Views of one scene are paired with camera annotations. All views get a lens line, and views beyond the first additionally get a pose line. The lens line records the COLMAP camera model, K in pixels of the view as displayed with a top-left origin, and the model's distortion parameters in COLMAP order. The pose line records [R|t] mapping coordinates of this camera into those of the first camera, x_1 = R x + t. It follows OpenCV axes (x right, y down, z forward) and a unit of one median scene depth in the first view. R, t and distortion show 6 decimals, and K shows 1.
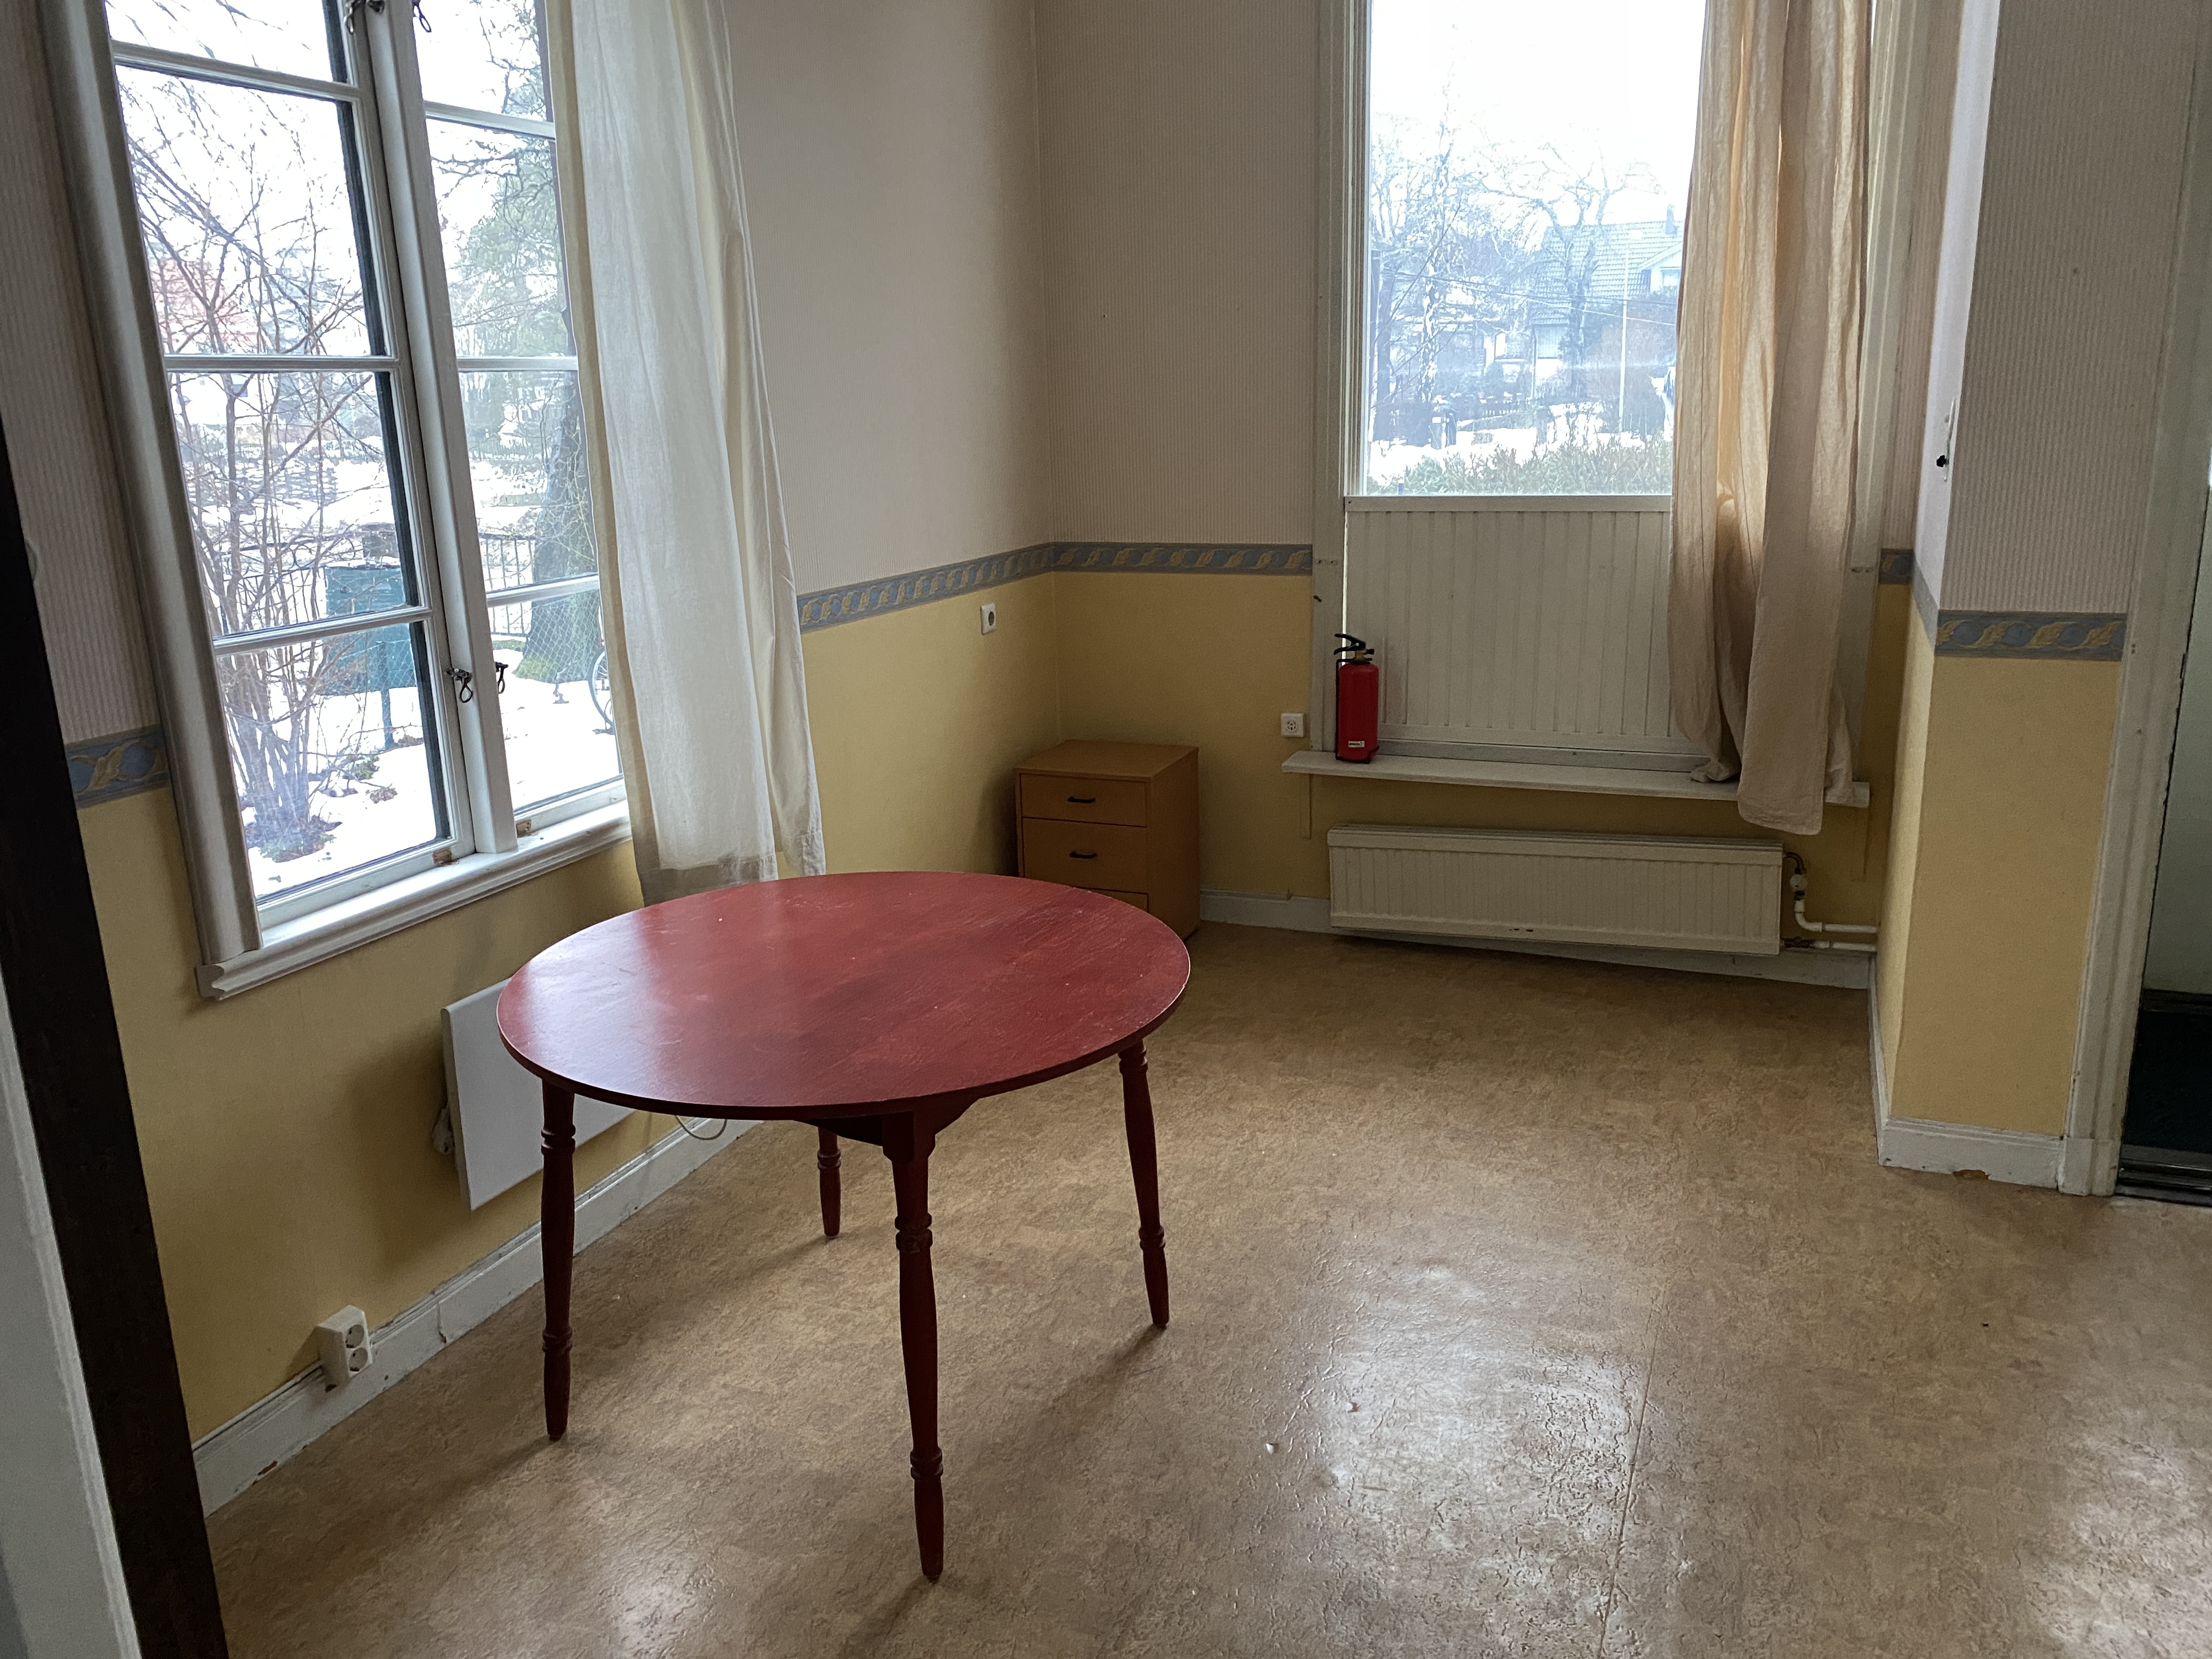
lens RADIAL K [[1668.4, 0, 1093.8], [0, 1668.4, 812.4], [0, 0, 1]] dist [0.026045, -0.031795]
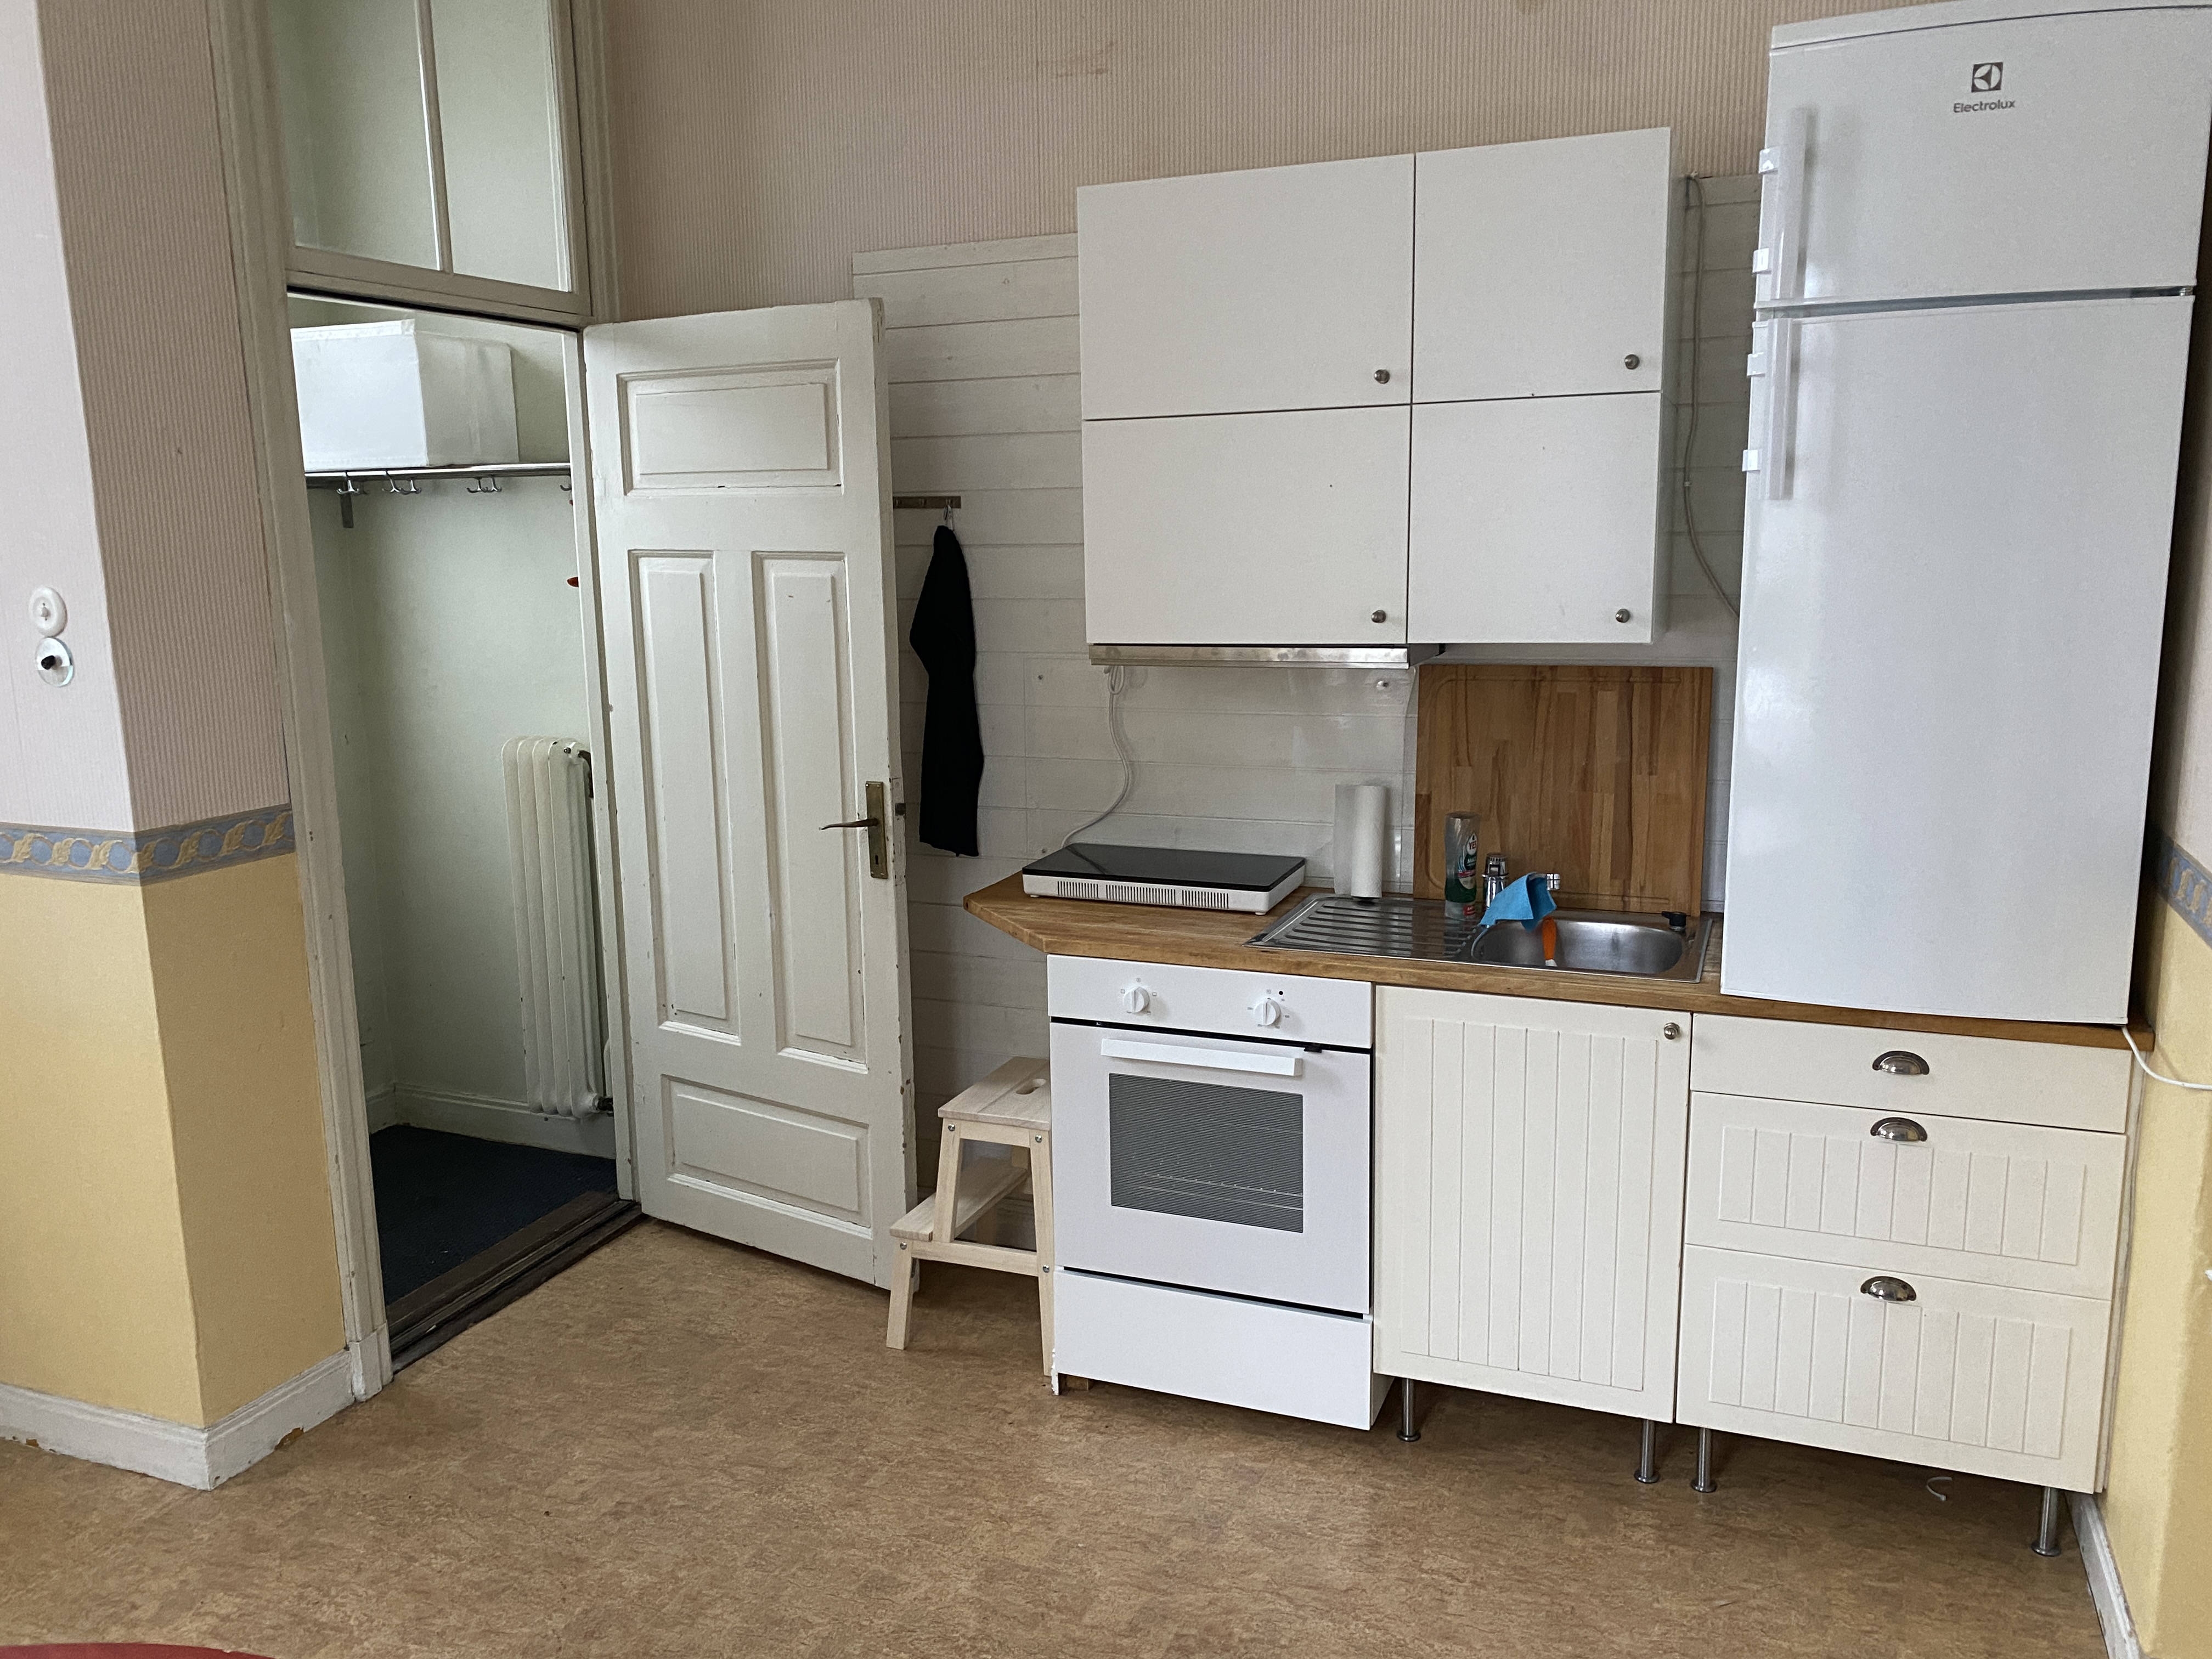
lens RADIAL K [[1668.4, 0, 1123.1], [0, 1668.4, 833.6], [0, 0, 1]] dist [0.026045, -0.031795]
pose [[-0.014864, -0.140717, 0.989938, -0.249255], [0.262272, 0.954833, 0.139665, -0.077746], [-0.964879, 0.261709, 0.022713, 0.362721]]
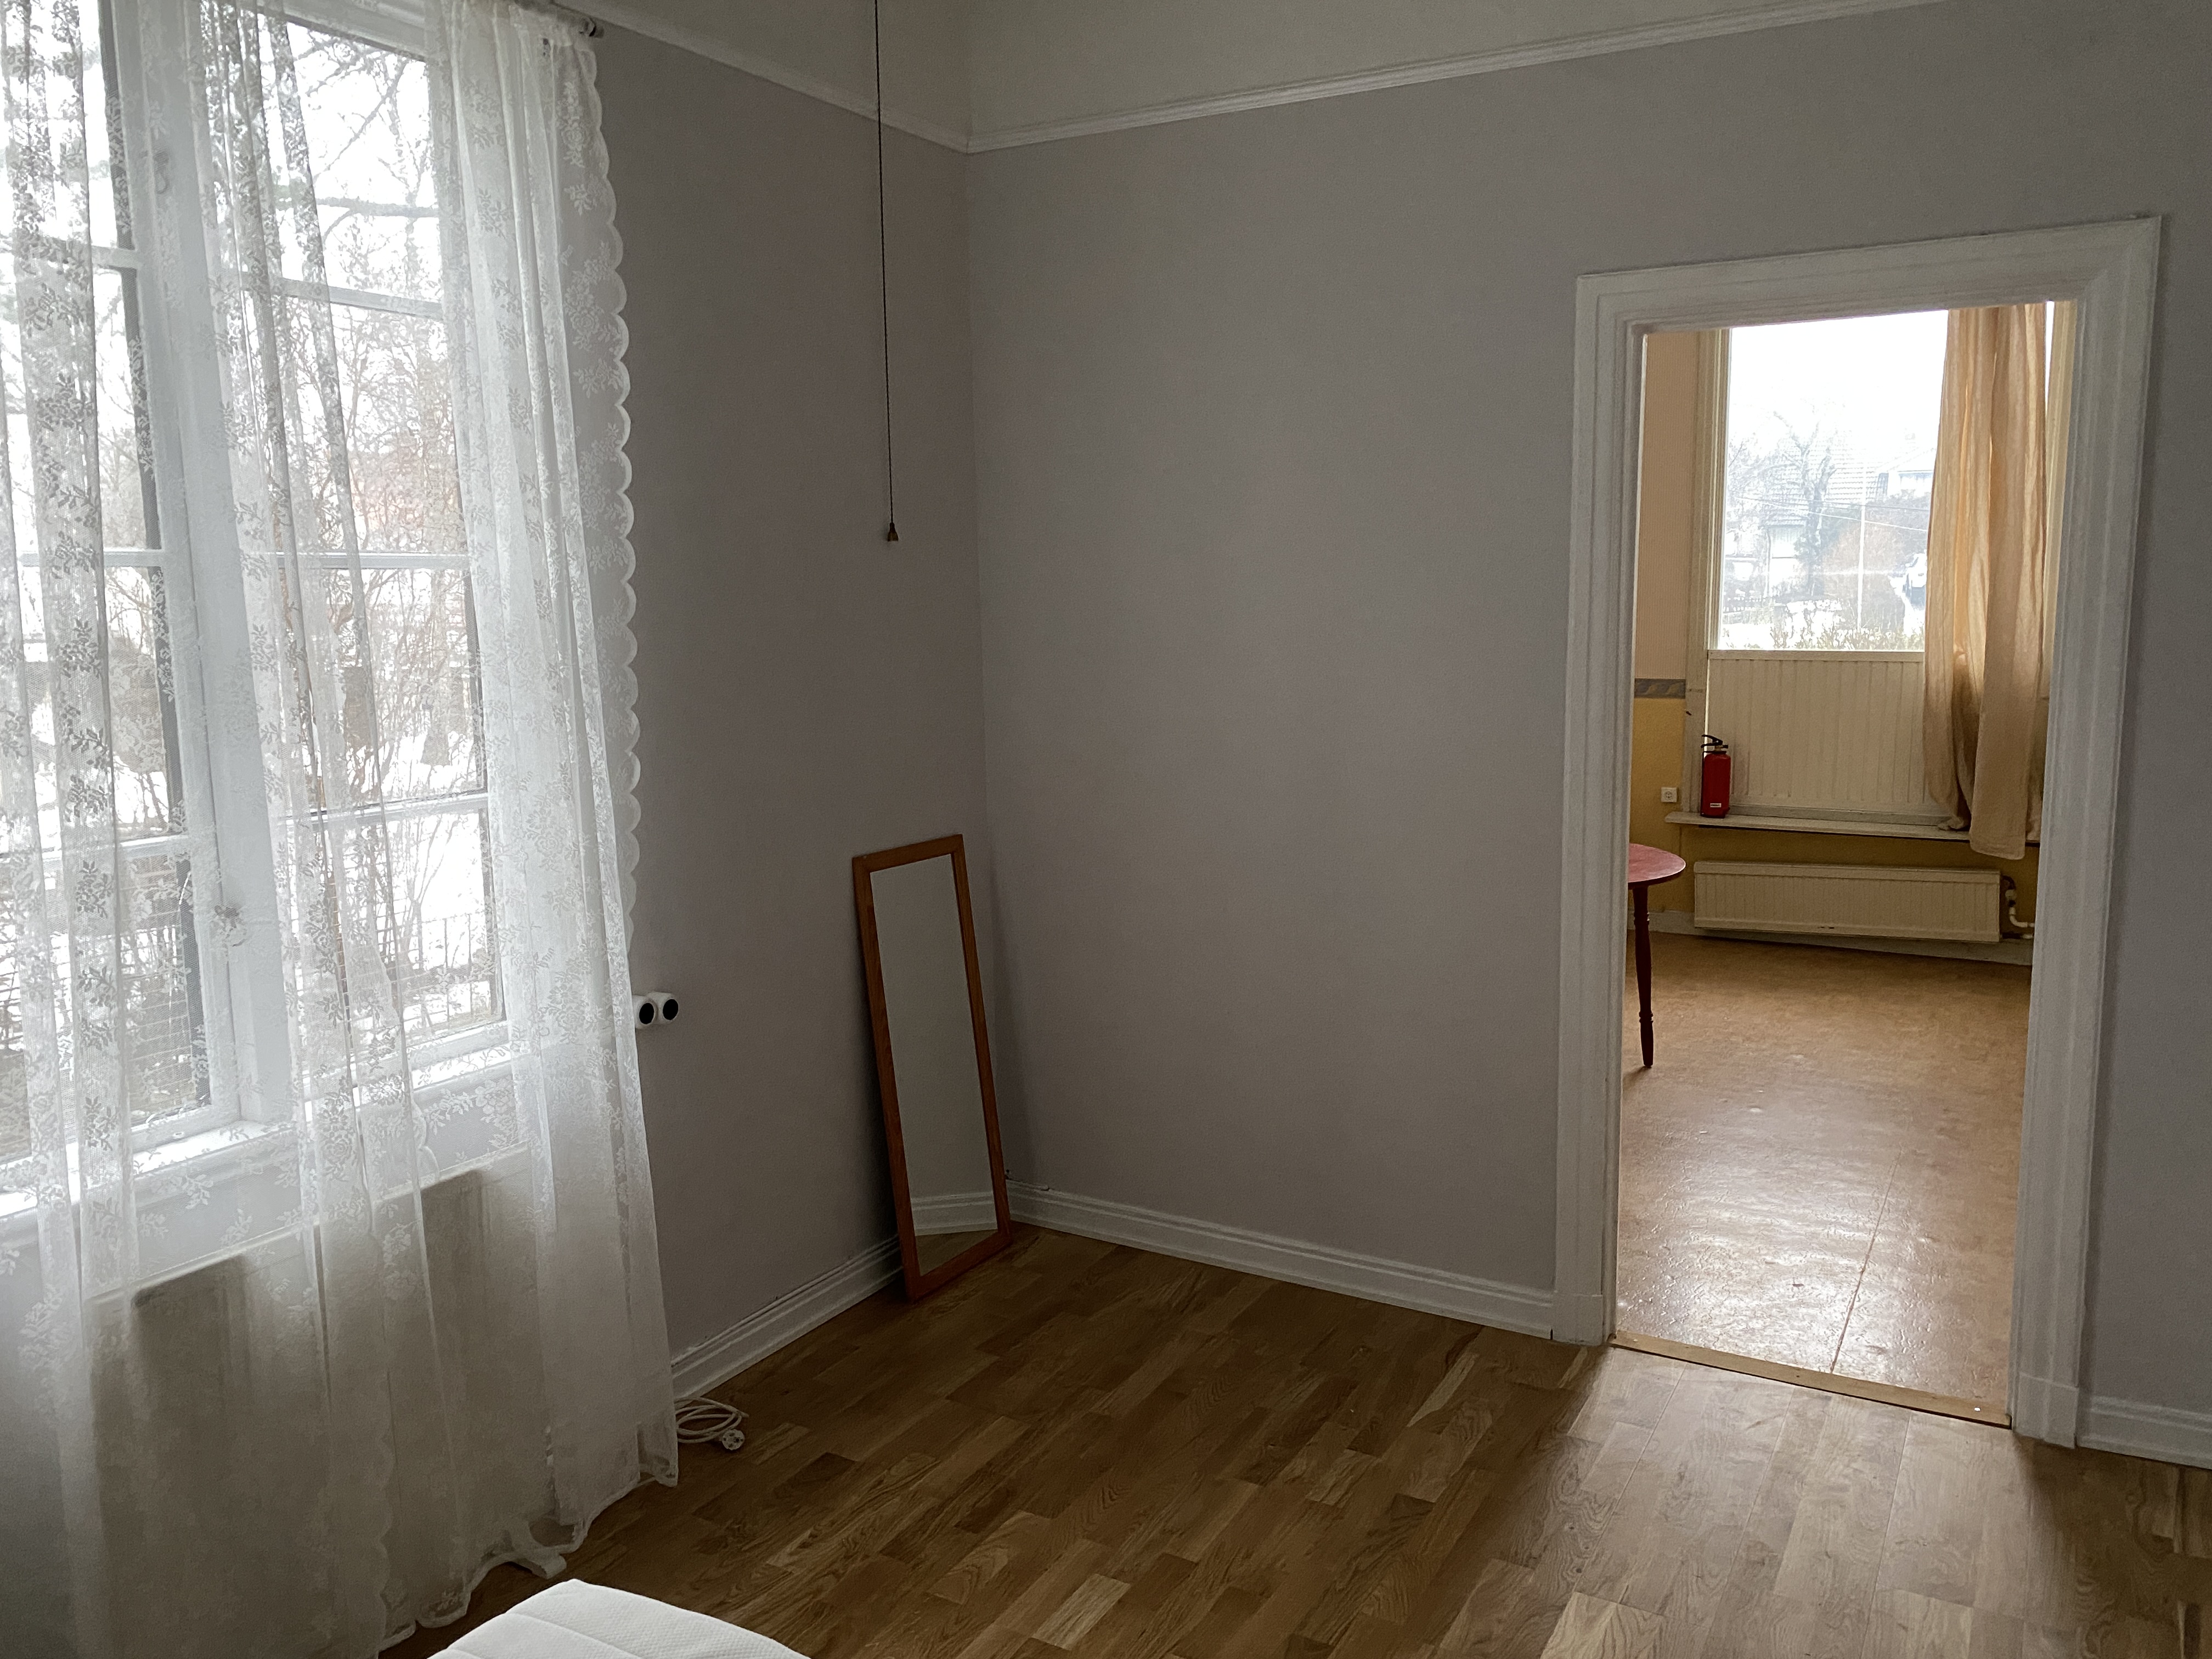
lens RADIAL K [[1668.4, 0, 1117.3], [0, 1668.4, 813.2], [0, 0, 1]] dist [0.026045, -0.031795]
pose [[0.993265, 0.030705, -0.111718, -0.241443], [-0.042630, 0.993454, -0.105977, 0.168697], [0.107733, 0.110026, 0.988073, -0.660314]]
